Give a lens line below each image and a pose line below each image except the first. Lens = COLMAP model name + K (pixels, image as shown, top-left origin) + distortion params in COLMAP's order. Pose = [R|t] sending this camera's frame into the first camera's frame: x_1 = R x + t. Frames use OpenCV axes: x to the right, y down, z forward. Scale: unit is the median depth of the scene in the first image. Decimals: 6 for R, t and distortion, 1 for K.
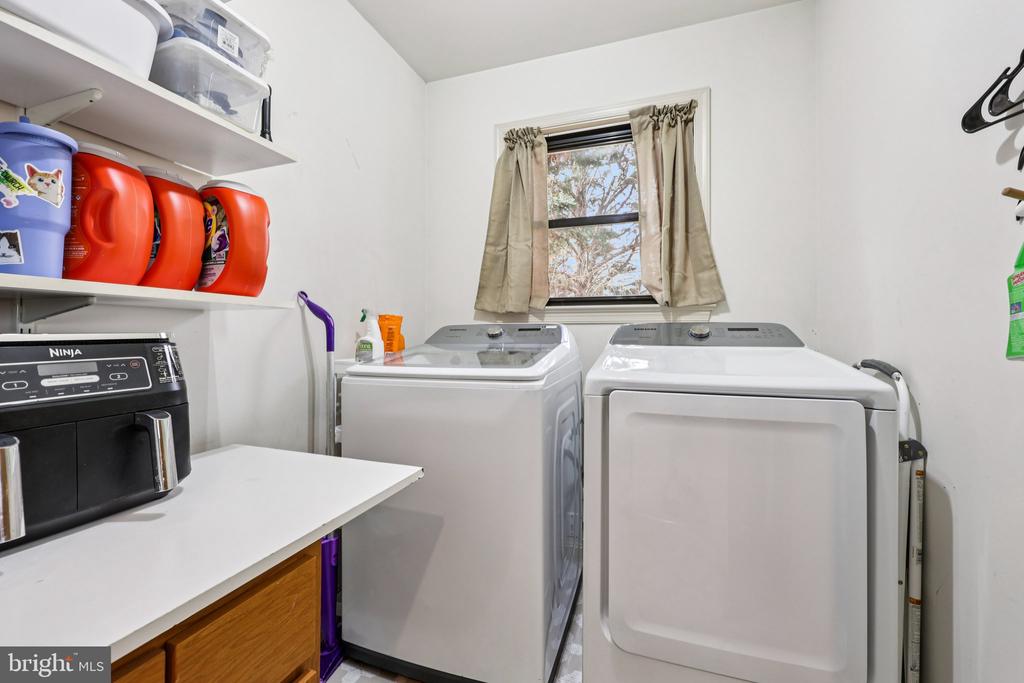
lens RADIAL K [[417.4, 0, 514.1], [0, 417.4, 339.1], [0, 0, 1]] dist [0.002070, 0.000308]
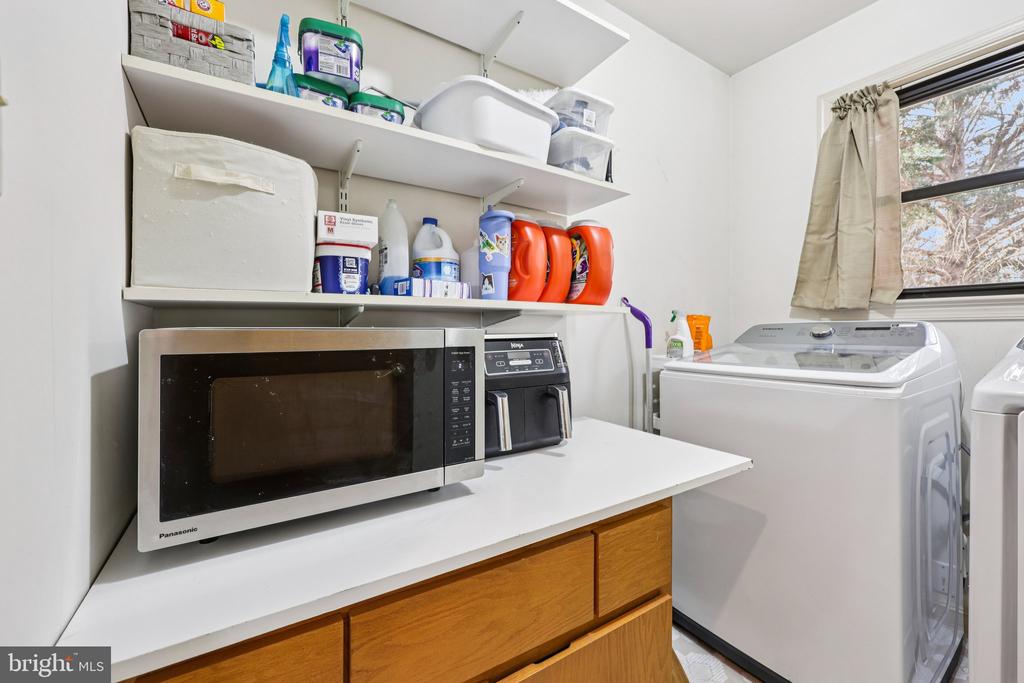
lens RADIAL K [[417.4, 0, 513.4], [0, 417.4, 332.9], [0, 0, 1]] dist [0.002070, 0.000308]
pose [[0.796763, 0.003444, -0.604282, -0.052026], [-0.008597, 0.999947, -0.005636, -0.005041], [0.604231, 0.009686, 0.796751, -0.197402]]
